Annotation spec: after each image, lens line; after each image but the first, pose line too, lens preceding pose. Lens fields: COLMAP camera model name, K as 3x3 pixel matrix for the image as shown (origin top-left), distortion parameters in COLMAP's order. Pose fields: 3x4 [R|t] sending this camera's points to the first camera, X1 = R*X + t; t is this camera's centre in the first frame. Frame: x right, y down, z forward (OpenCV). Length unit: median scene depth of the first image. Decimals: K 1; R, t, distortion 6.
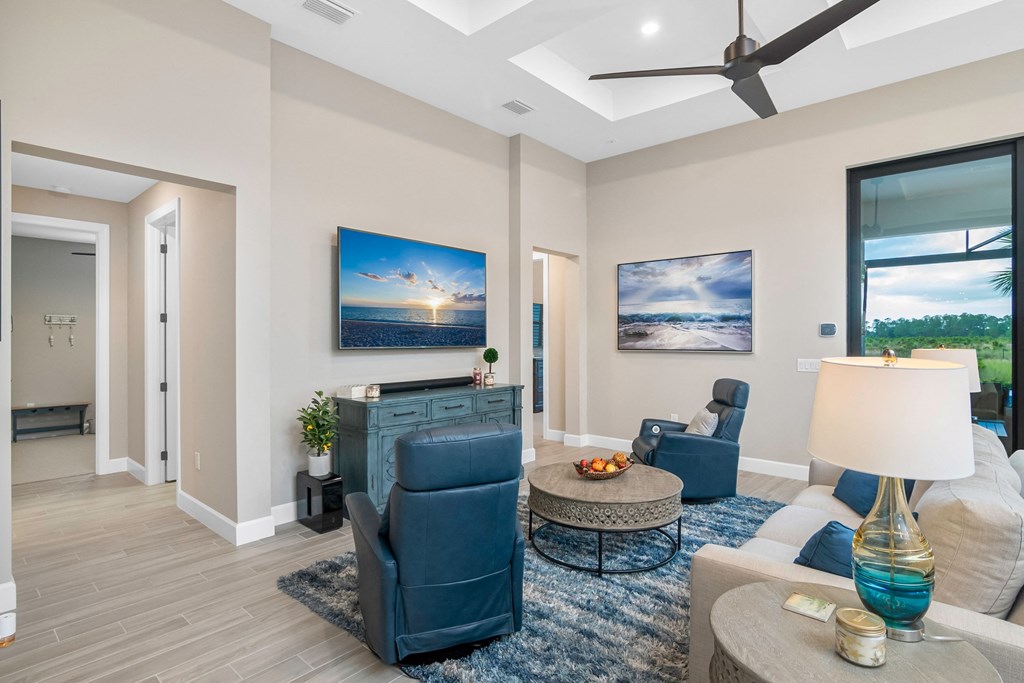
lens RADIAL K [[518.9, 0, 527.8], [0, 518.9, 339.8], [0, 0, 1]] dist [-0.000857, -0.000344]
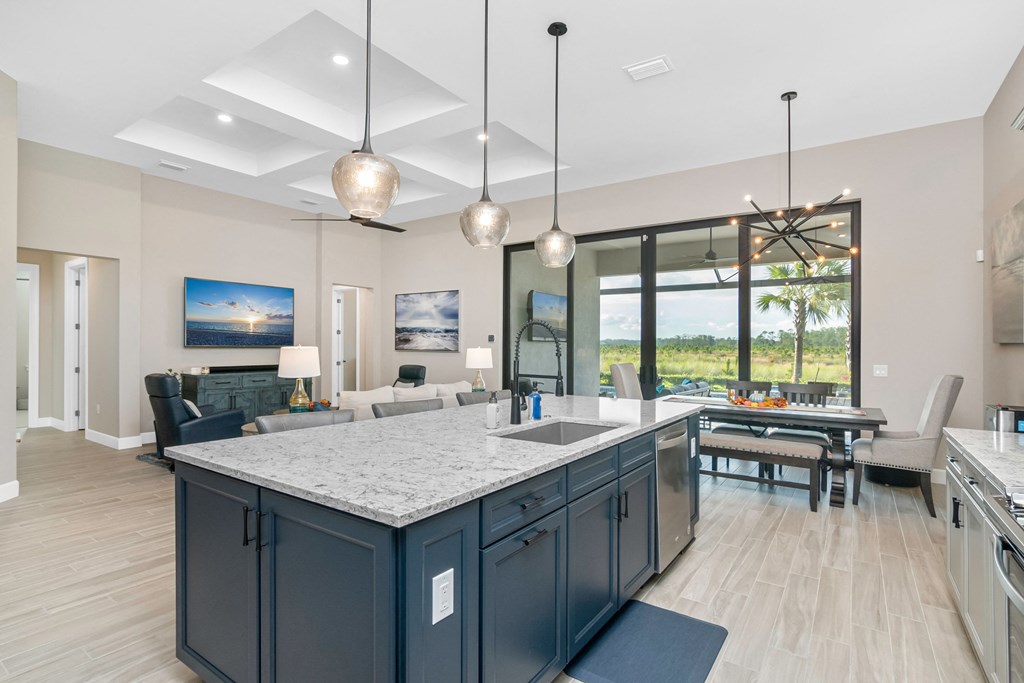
lens RADIAL K [[506.5, 0, 516.1], [0, 506.5, 349.2], [0, 0, 1]] dist [-0.003734, -0.000498]
pose [[0.994712, 0.009102, 0.102304, 0.449904], [-0.009770, 0.999934, 0.006027, 0.005146], [-0.102242, -0.006995, 0.994735, -0.638022]]
